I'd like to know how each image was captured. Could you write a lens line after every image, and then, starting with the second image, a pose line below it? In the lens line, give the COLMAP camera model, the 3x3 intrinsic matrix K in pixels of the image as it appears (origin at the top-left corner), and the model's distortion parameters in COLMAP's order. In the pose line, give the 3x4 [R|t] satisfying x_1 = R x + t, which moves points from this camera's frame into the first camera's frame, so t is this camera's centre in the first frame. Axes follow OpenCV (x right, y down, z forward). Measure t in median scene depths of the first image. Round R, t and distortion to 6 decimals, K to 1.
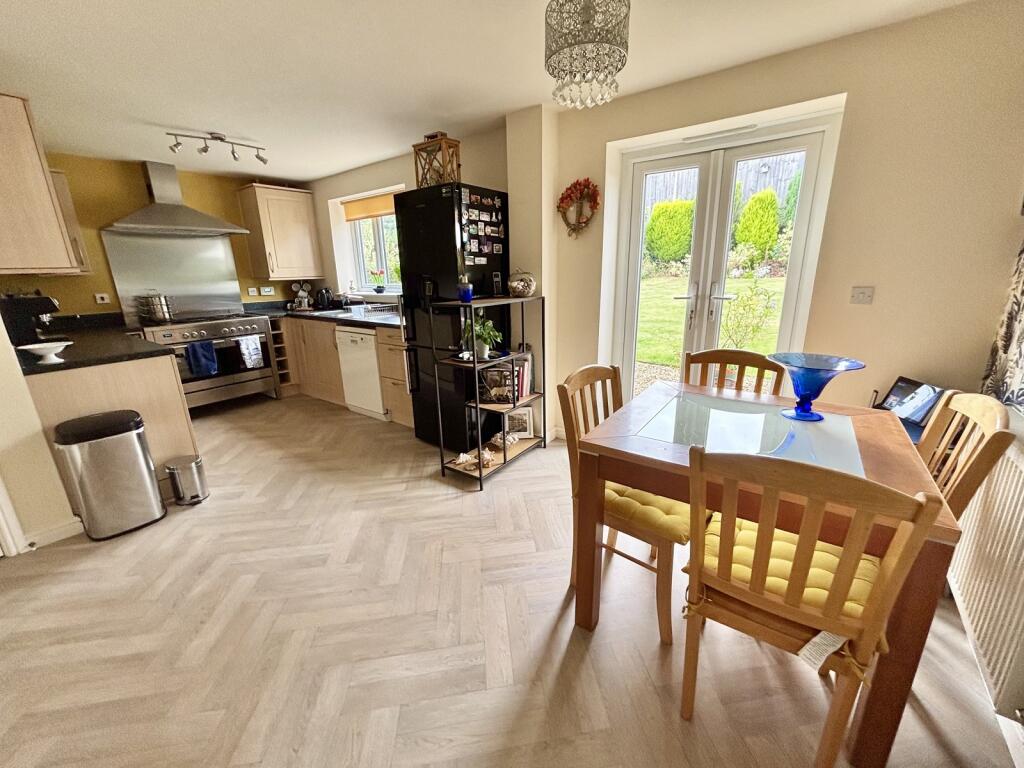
lens RADIAL K [[410.7, 0, 512.0], [0, 410.7, 384.0], [0, 0, 1]] dist [-0.002351, -0.000811]
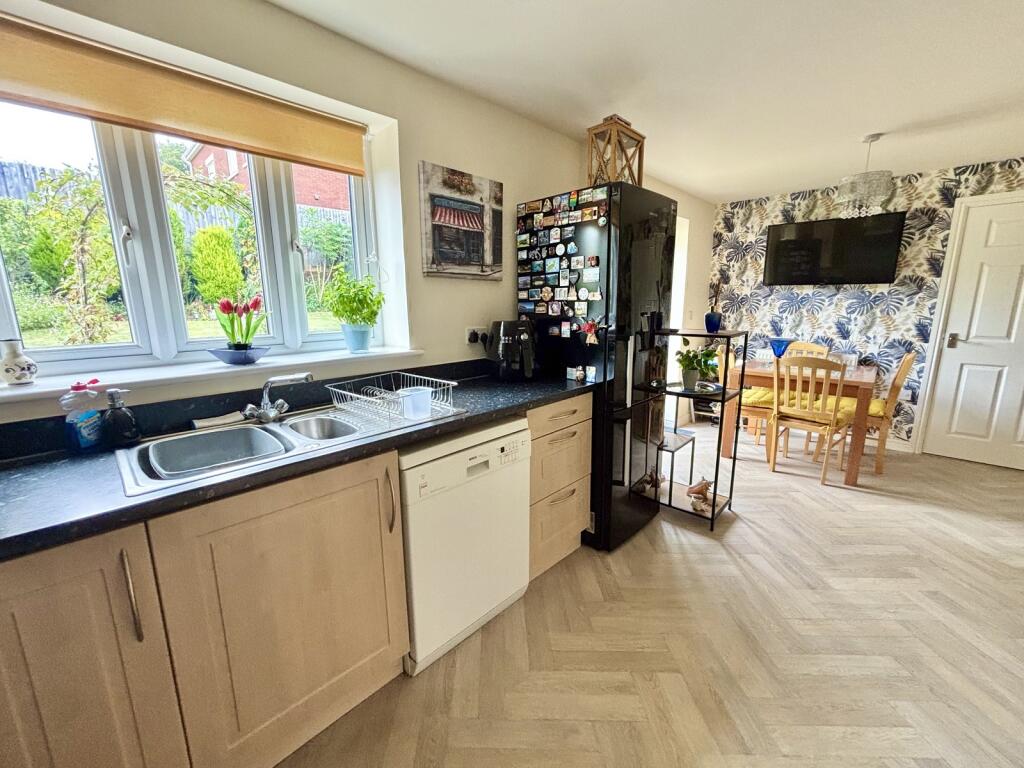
lens RADIAL K [[415.1, 0, 512.0], [0, 415.1, 384.0], [0, 0, 1]] dist [0.001512, 0.000286]
pose [[0.128886, -0.172661, 0.976512, -0.663794], [0.273567, 0.952704, 0.132345, -0.196470], [-0.953178, 0.250085, 0.170025, 0.758880]]
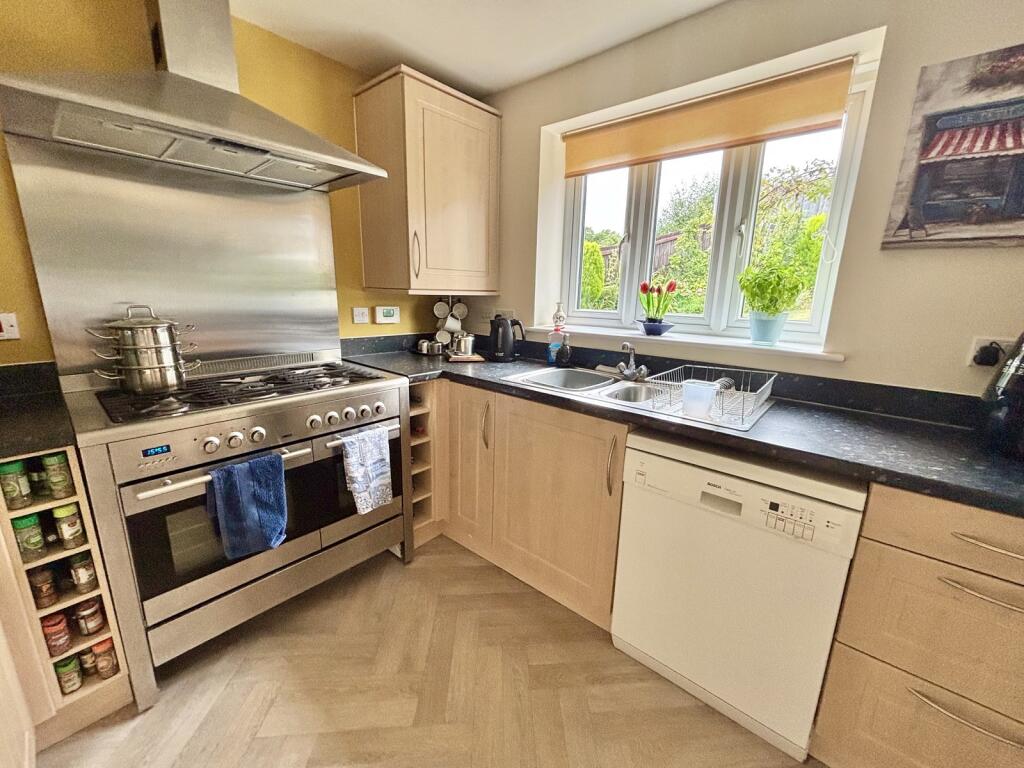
lens RADIAL K [[410.7, 0, 512.0], [0, 410.7, 384.0], [0, 0, 1]] dist [-0.002351, -0.000811]
pose [[0.996011, 0.058082, -0.067739, -0.456243], [-0.061176, 0.997133, -0.044524, -0.146195], [0.064958, 0.048490, 0.996709, 0.584337]]
